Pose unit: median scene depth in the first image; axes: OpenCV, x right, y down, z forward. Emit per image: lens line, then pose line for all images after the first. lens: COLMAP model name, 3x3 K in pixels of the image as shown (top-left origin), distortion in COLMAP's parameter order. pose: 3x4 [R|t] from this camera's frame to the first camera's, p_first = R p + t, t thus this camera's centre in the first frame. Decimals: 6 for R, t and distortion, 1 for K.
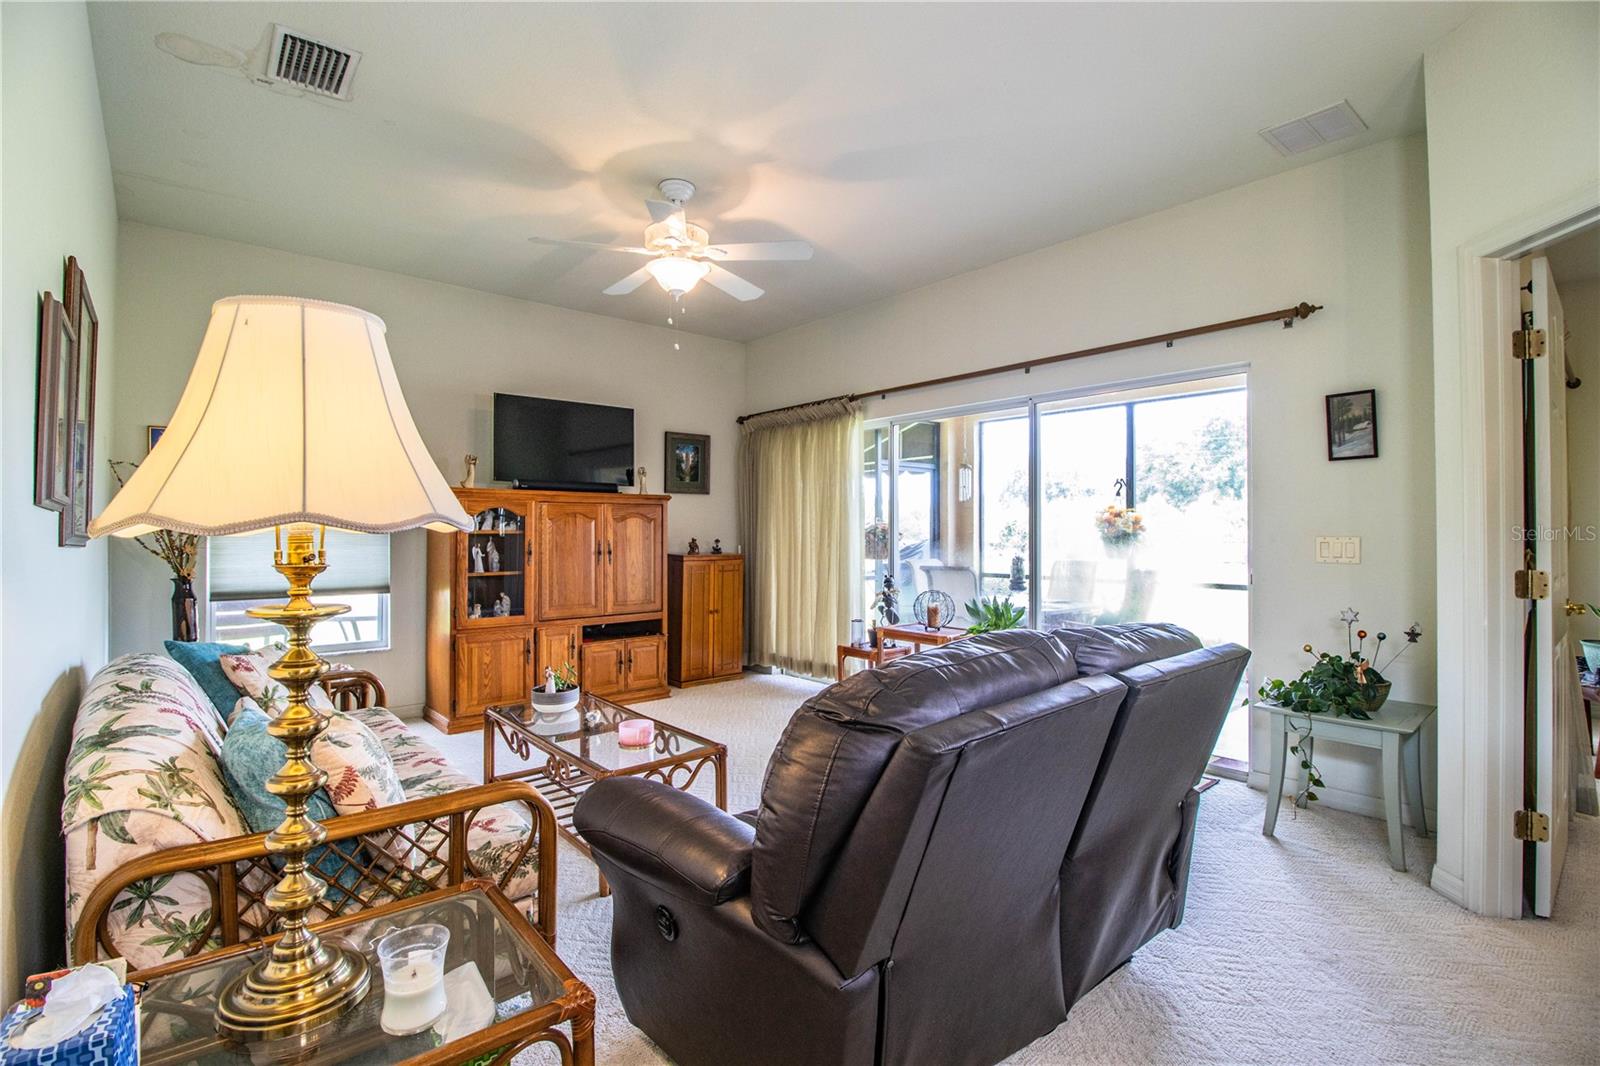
lens RADIAL K [[735.2, 0, 813.0], [0, 735.2, 523.6], [0, 0, 1]] dist [0.001727, -0.014319]
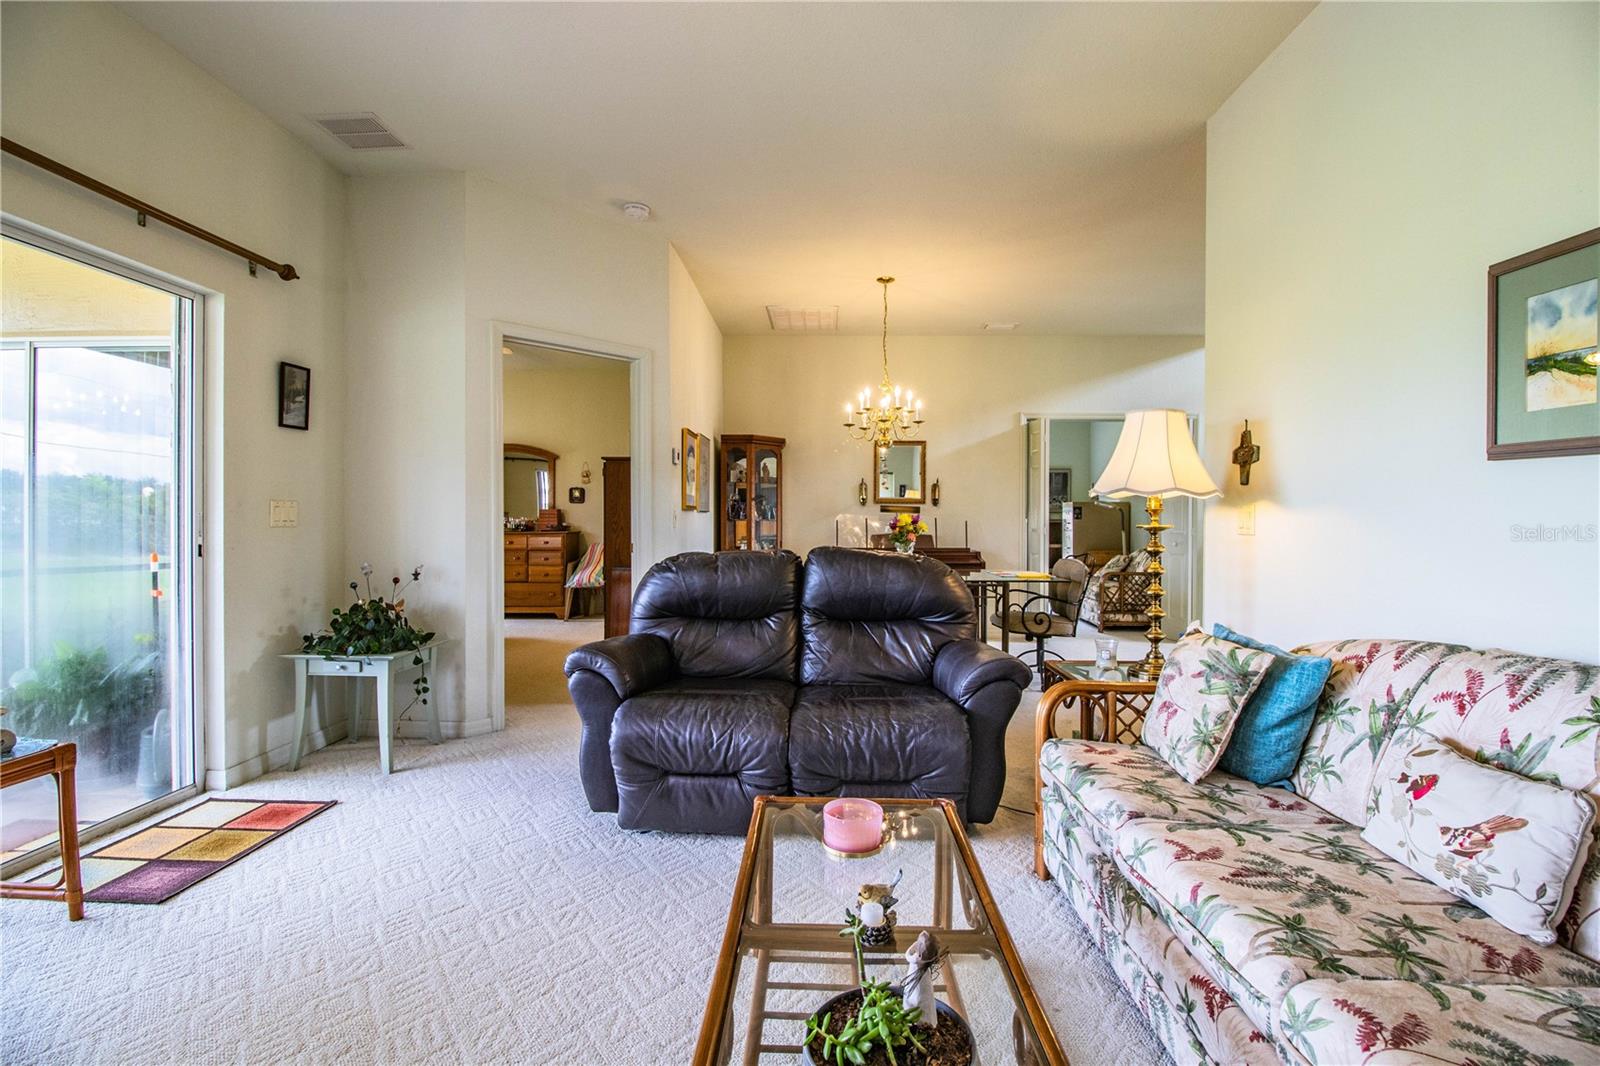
lens RADIAL K [[735.2, 0, 813.0], [0, 735.2, 523.6], [0, 0, 1]] dist [0.001727, -0.014319]
pose [[-0.737476, -0.007532, 0.675331, -0.530136], [-0.011025, 0.999939, -0.000888, 0.042144], [-0.675283, -0.008100, -0.737514, 1.269826]]
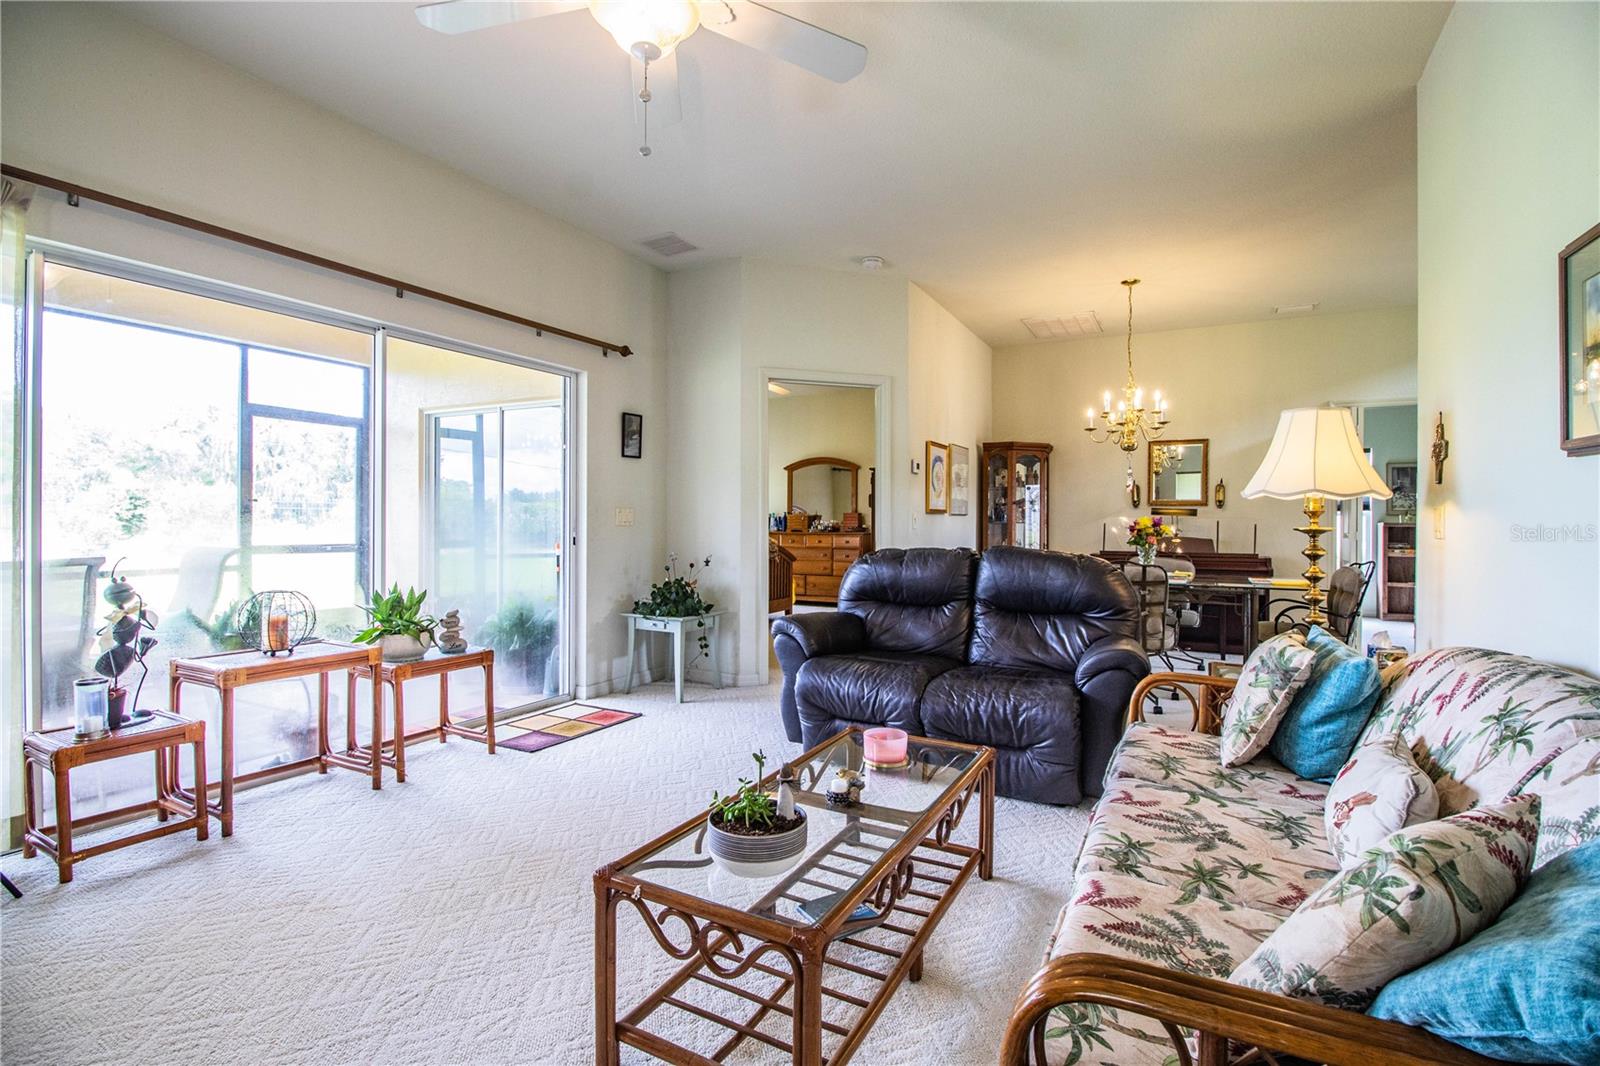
lens RADIAL K [[735.2, 0, 813.0], [0, 735.2, 523.6], [0, 0, 1]] dist [0.001727, -0.014319]
pose [[-0.355871, -0.006071, 0.934516, -0.826056], [-0.015487, 0.999880, 0.000598, 0.042542], [-0.934407, -0.014260, -0.355922, 1.186560]]
